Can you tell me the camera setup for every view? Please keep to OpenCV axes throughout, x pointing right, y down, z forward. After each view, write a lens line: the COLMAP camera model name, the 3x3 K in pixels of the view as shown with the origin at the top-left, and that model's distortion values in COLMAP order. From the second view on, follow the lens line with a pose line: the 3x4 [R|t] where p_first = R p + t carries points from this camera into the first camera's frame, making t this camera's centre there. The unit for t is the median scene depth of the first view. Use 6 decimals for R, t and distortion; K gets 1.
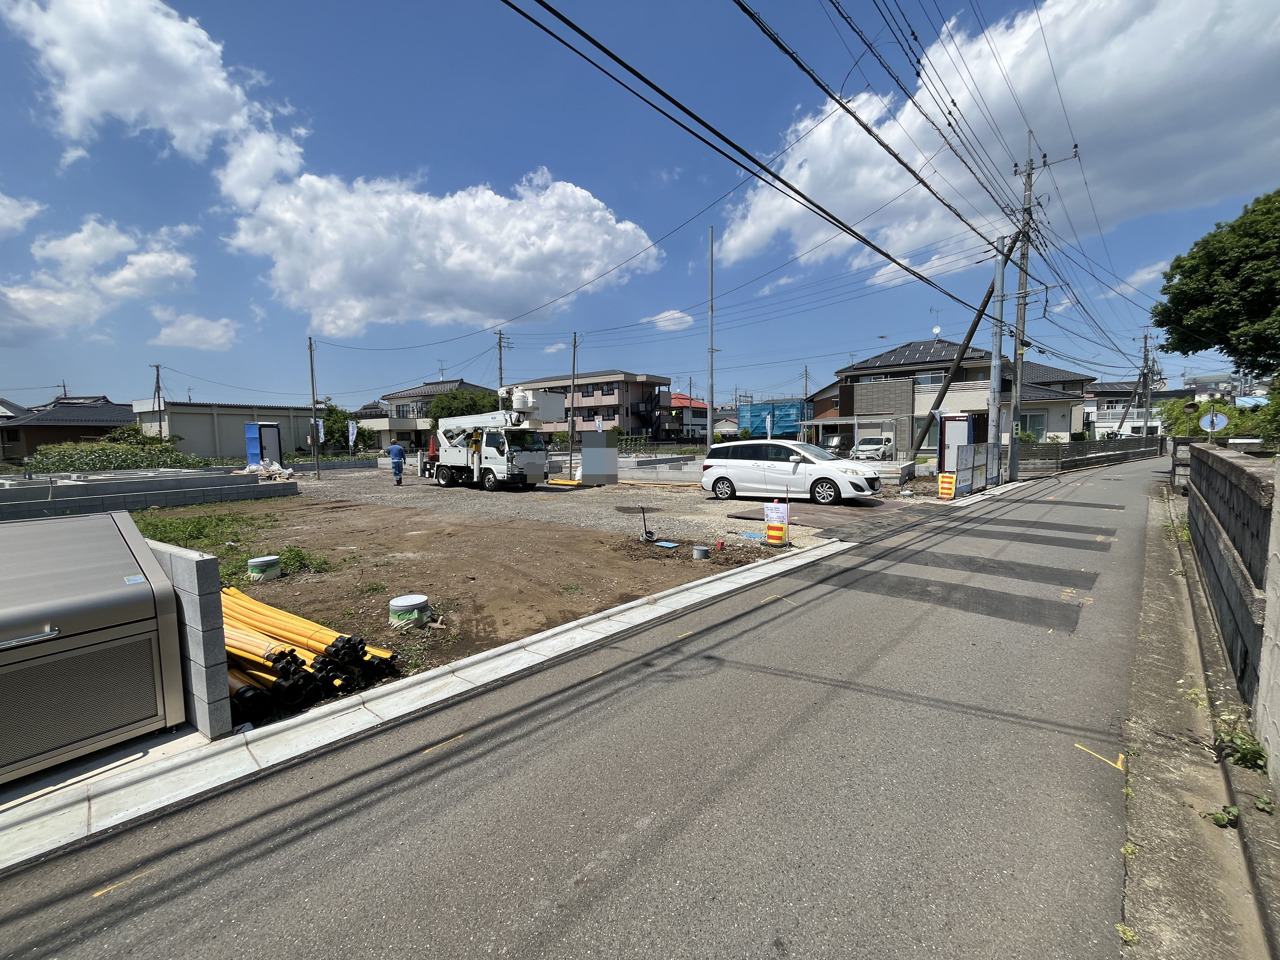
lens RADIAL K [[518.1, 0, 641.8], [0, 518.1, 480.6], [0, 0, 1]] dist [-0.002602, -0.000465]
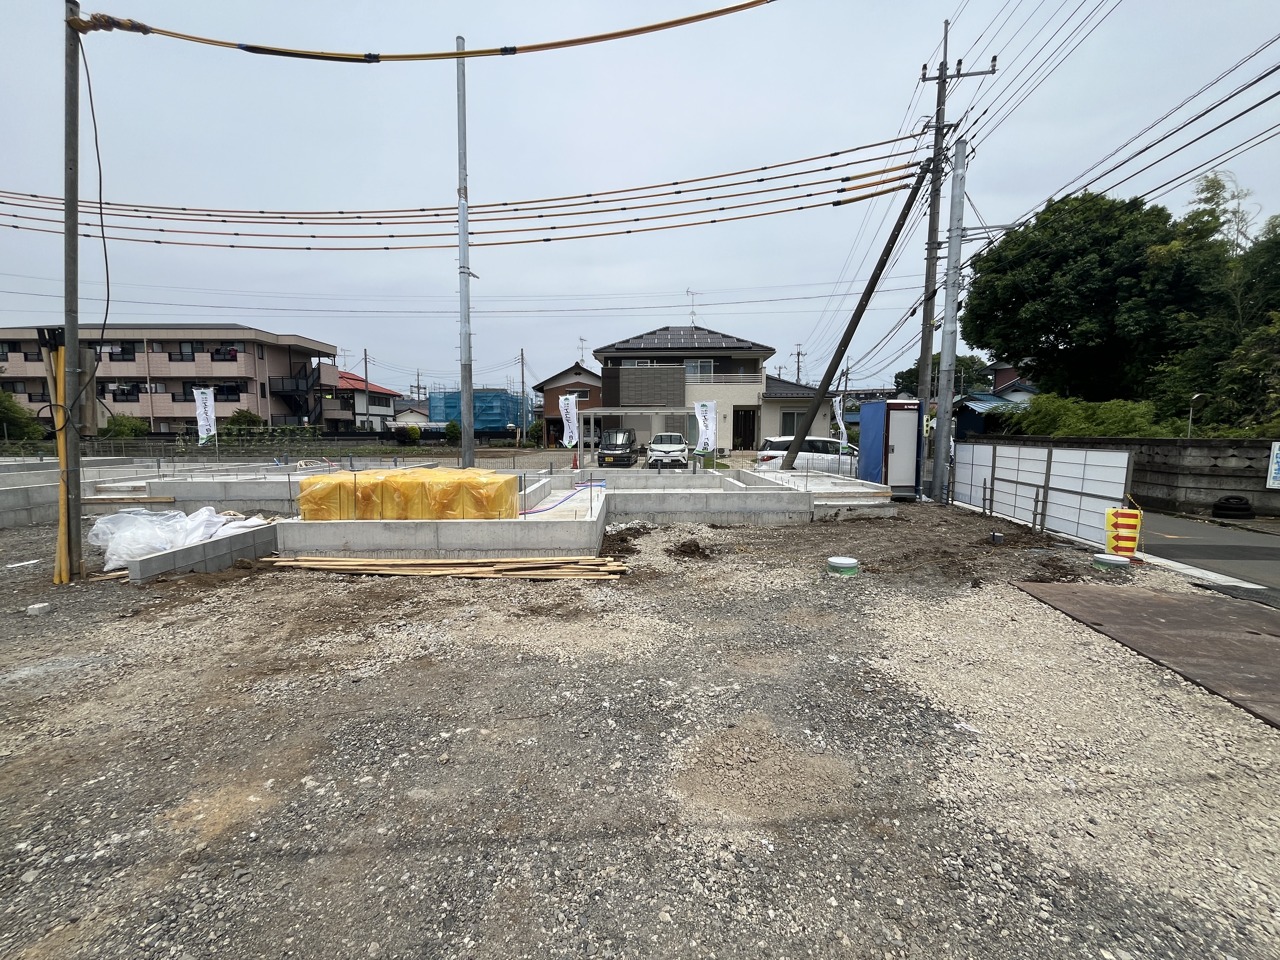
lens RADIAL K [[518.1, 0, 641.9], [0, 518.1, 478.4], [0, 0, 1]] dist [-0.002602, -0.000465]
pose [[0.818288, -0.033936, 0.573806, -0.018976], [0.032701, 0.999387, 0.012471, -0.017726], [-0.573878, 0.008559, 0.818896, 0.241951]]
